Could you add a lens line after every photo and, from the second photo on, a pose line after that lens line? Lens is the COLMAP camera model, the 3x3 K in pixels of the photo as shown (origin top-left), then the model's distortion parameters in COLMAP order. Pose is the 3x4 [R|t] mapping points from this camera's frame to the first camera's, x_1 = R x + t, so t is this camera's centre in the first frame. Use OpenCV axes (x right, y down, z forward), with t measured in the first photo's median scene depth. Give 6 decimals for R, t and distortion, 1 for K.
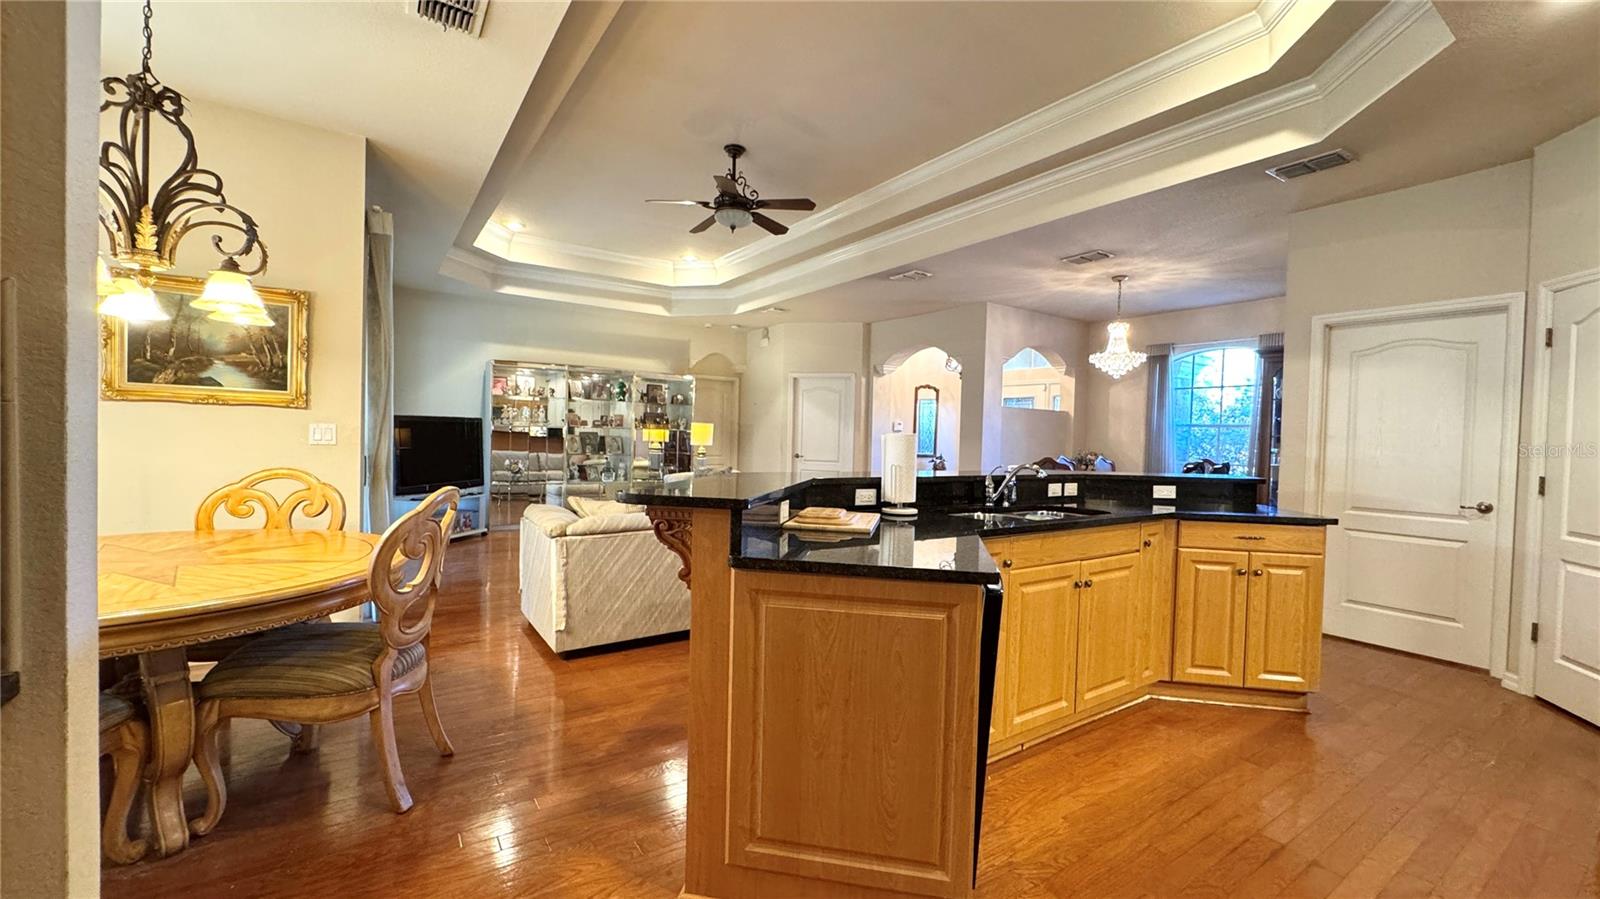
lens RADIAL K [[639.1, 0, 800.2], [0, 639.1, 450.9], [0, 0, 1]] dist [-0.003439, 0.000555]
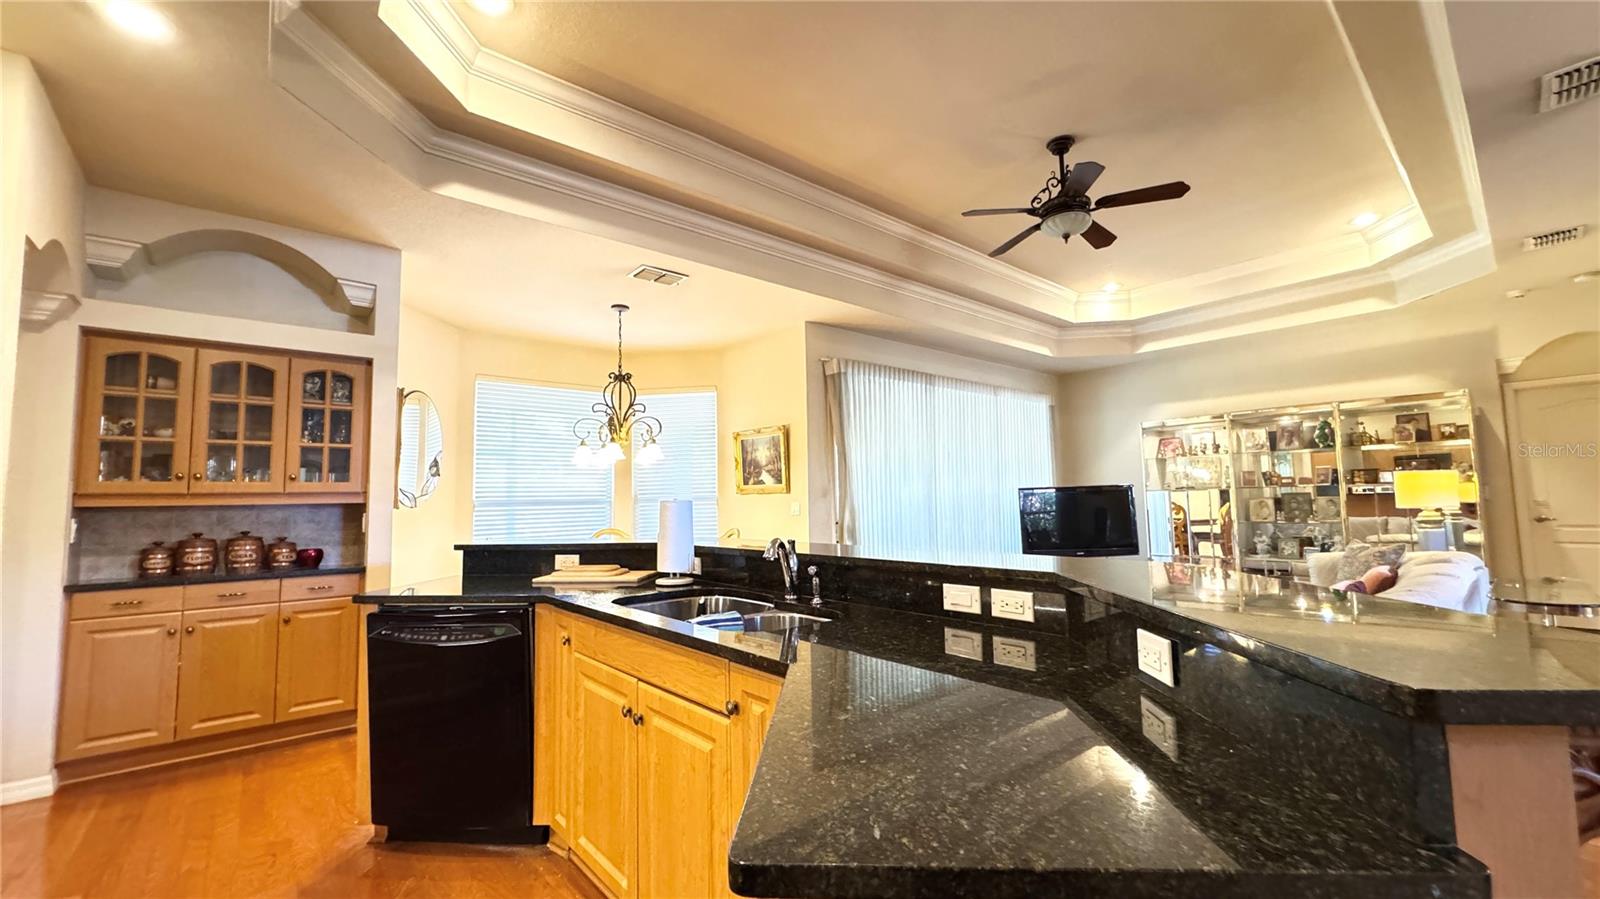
lens RADIAL K [[639.1, 0, 800.2], [0, 639.1, 450.9], [0, 0, 1]] dist [-0.003439, 0.000555]
pose [[0.108469, -0.106796, -0.988347, 0.543238], [0.001734, 0.994232, -0.107241, 0.001294], [0.994098, 0.009919, 0.108028, 0.514952]]
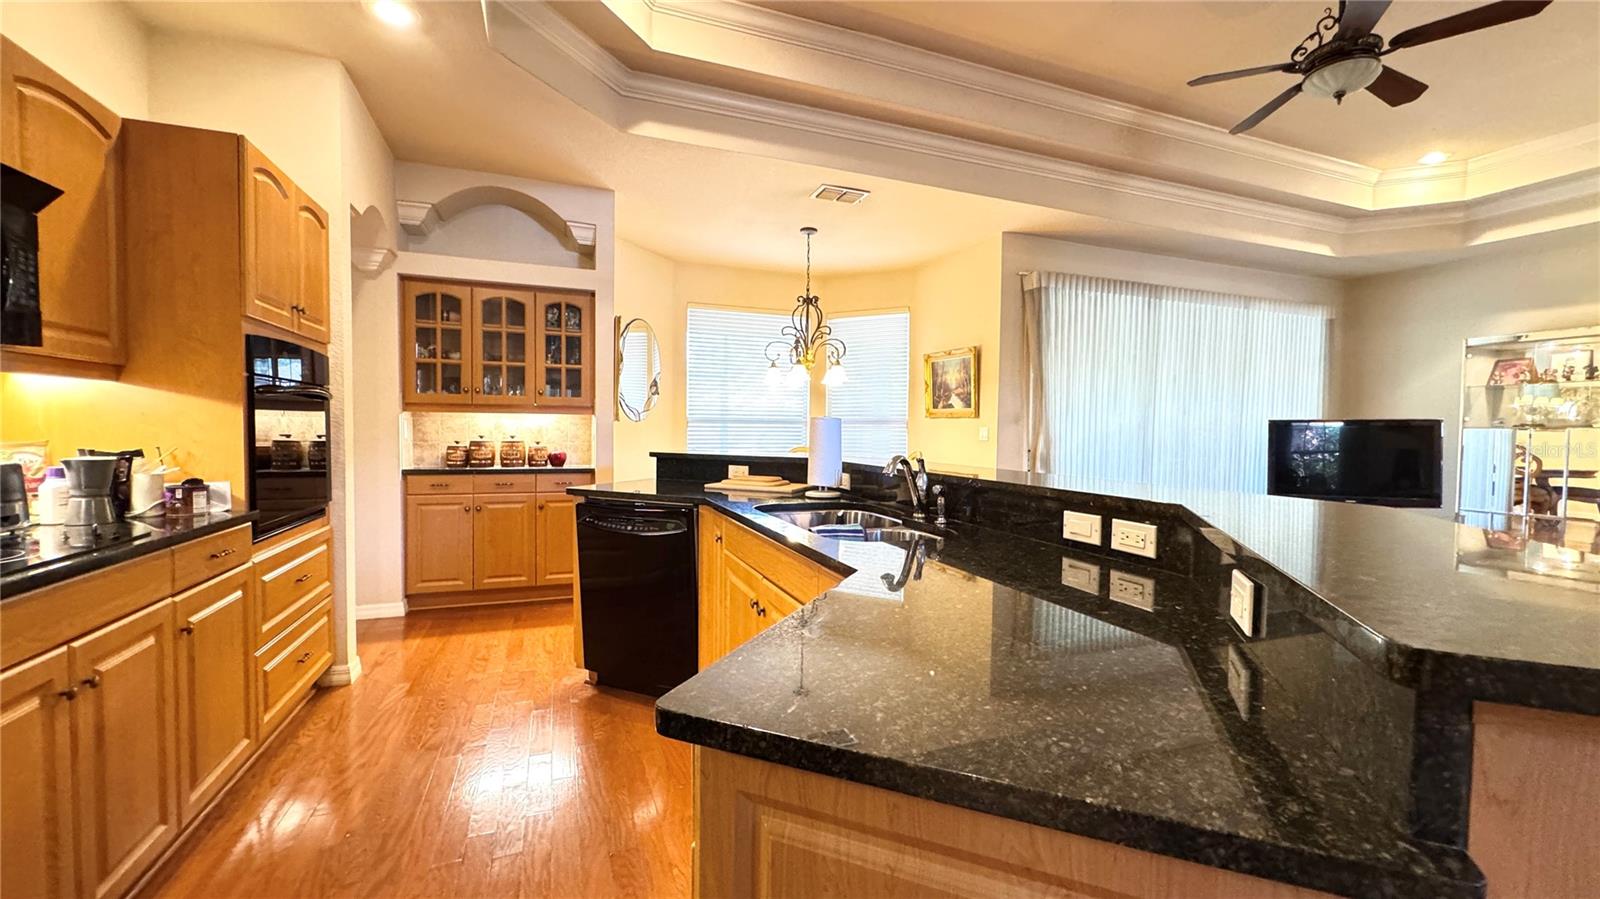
lens RADIAL K [[638.3, 0, 799.6], [0, 638.3, 451.5], [0, 0, 1]] dist [-0.002936, 0.000505]
pose [[-0.226972, 0.006548, -0.973879, 0.542569], [-0.038630, 0.999130, 0.015721, 0.005807], [0.973135, 0.041189, -0.226522, 0.565929]]
